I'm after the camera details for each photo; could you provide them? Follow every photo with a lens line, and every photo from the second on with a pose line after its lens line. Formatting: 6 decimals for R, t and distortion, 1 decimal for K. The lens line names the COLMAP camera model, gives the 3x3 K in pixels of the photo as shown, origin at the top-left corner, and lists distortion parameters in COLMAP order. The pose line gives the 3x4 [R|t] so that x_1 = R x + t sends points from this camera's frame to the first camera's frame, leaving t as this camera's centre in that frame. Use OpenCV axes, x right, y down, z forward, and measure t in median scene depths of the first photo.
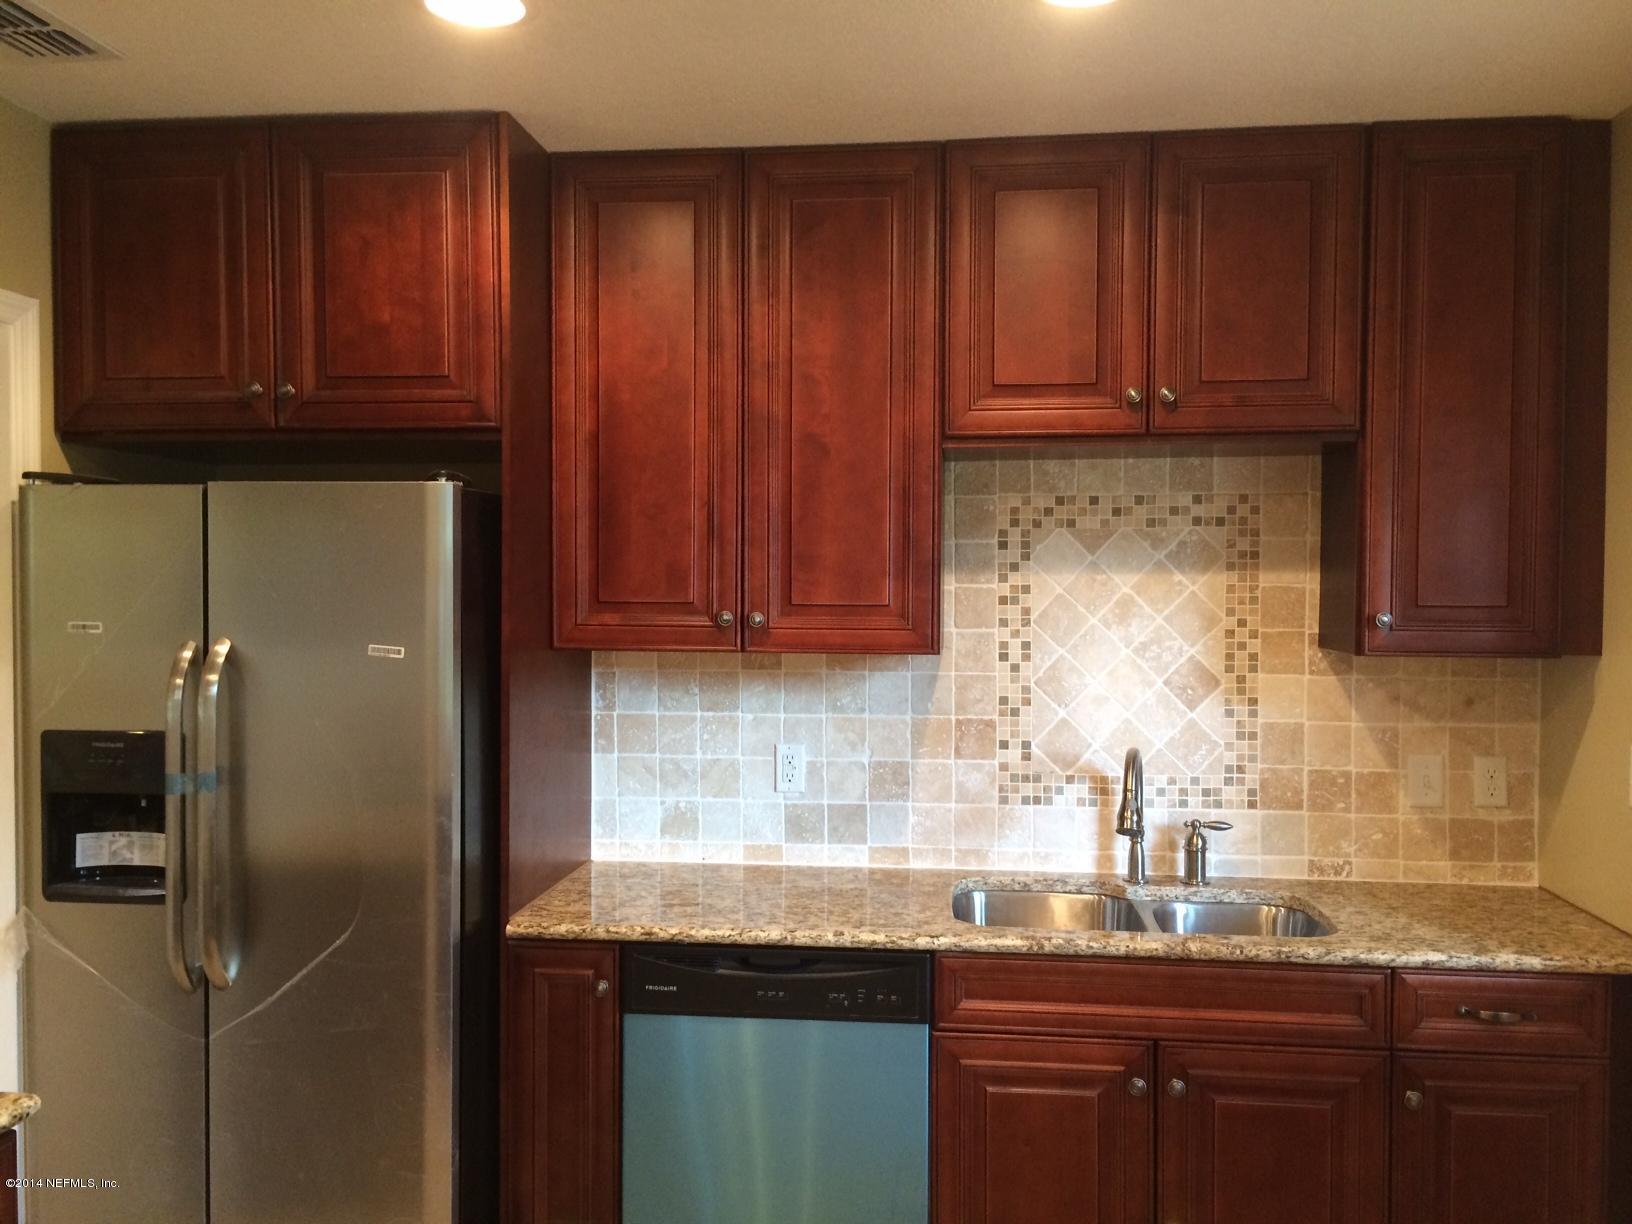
lens RADIAL K [[1409.6, 0, 812.3], [0, 1409.6, 611.8], [0, 0, 1]] dist [0.074382, -0.099305]
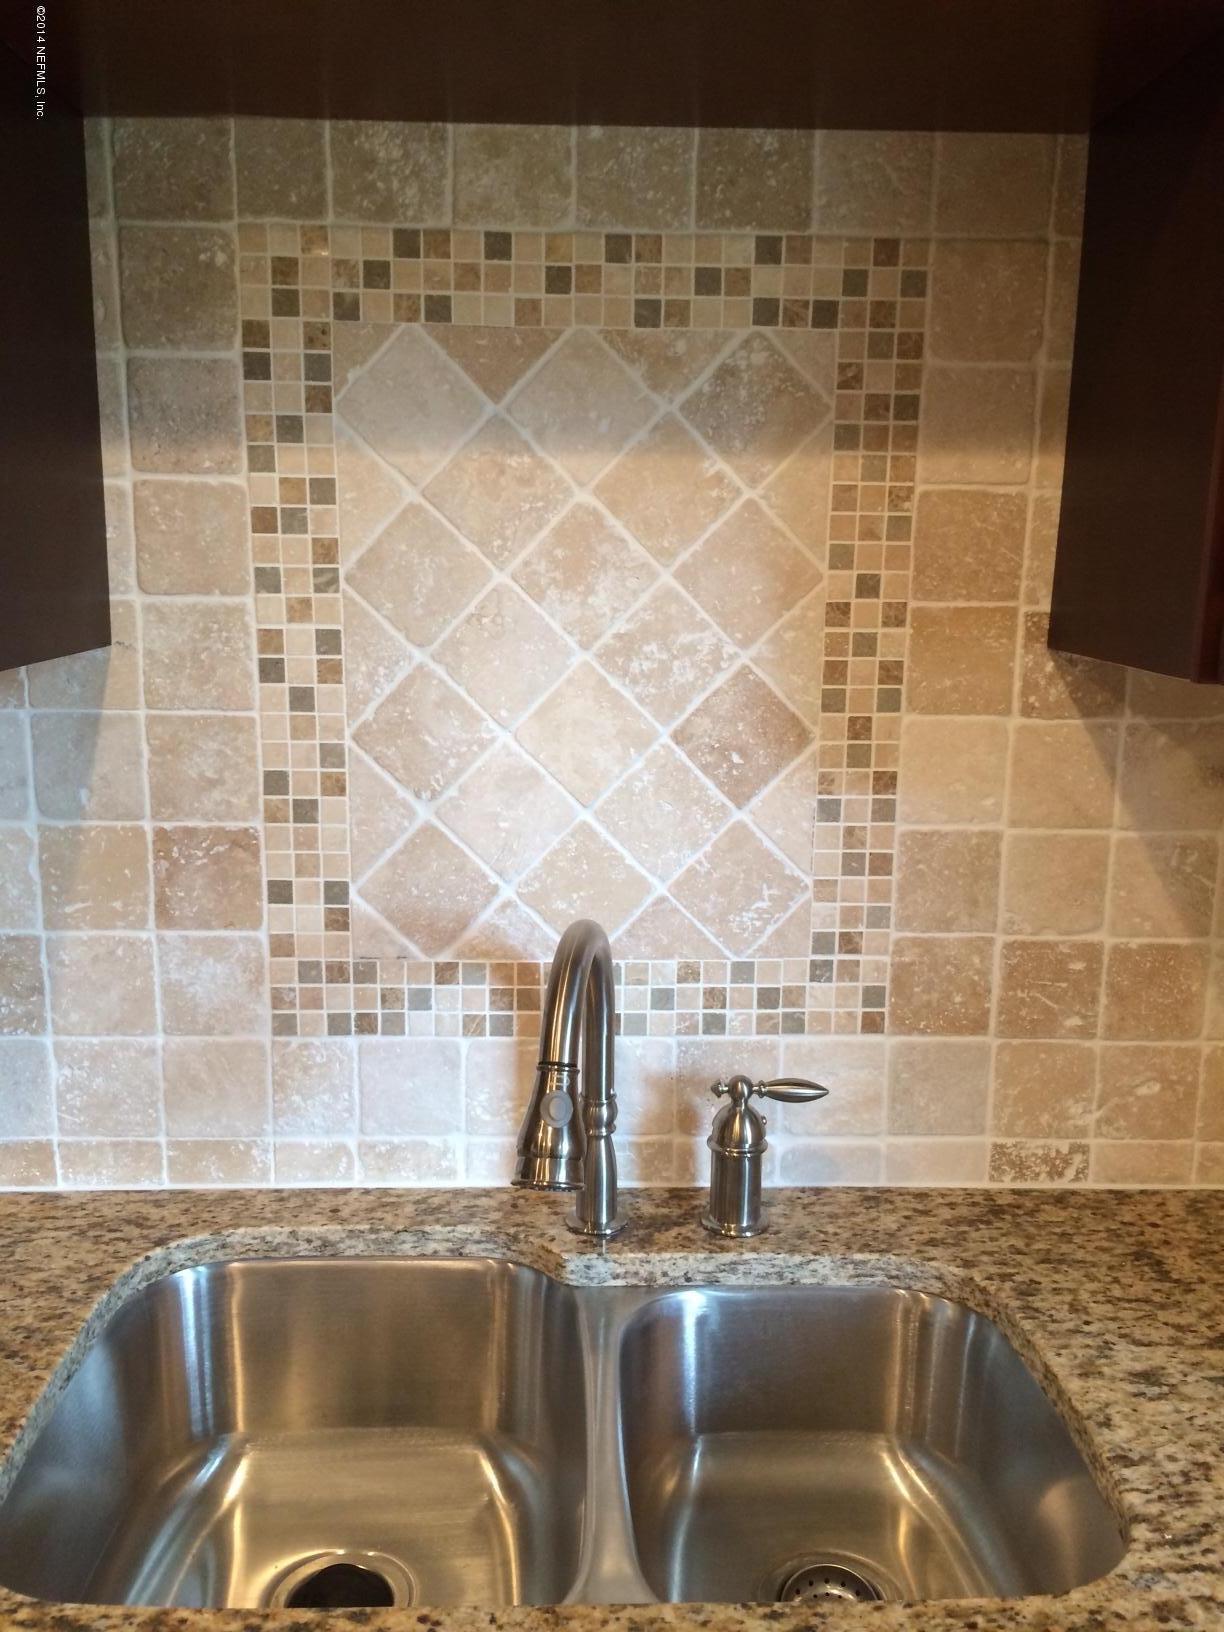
lens RADIAL K [[1409.6, 0, 611.8], [0, 1409.6, 813.6], [0, 0, 1]] dist [0.074382, -0.099305]
pose [[0.989056, -0.015585, 0.146712, 0.173141], [-0.009193, 0.985963, 0.166709, 0.005282], [-0.147251, -0.166233, 0.975030, 0.613955]]
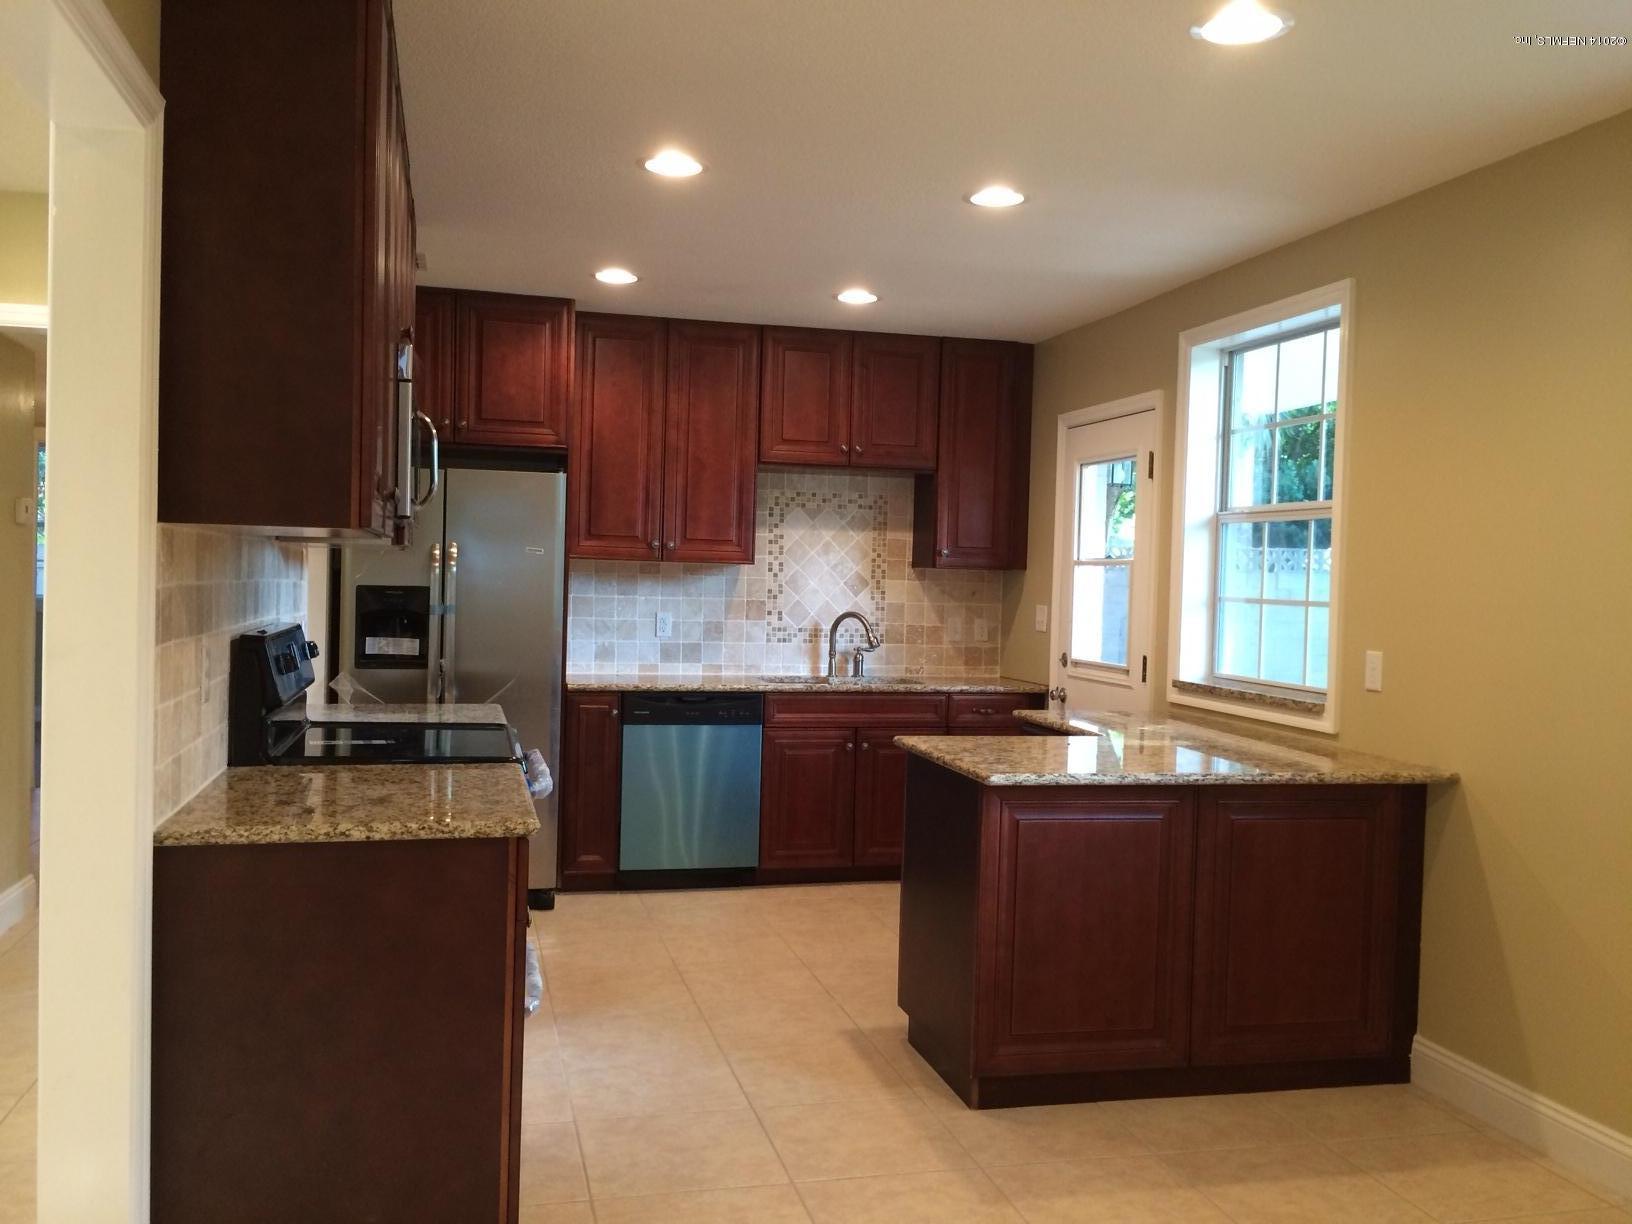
lens RADIAL K [[1409.6, 0, 819.0], [0, 1409.6, 605.8], [0, 0, 1]] dist [0.074382, -0.099305]
pose [[0.935633, 0.014697, 0.352669, -0.523367], [-0.015829, 0.999875, 0.000327, 0.083565], [-0.352620, -0.005889, 0.935748, -0.941727]]
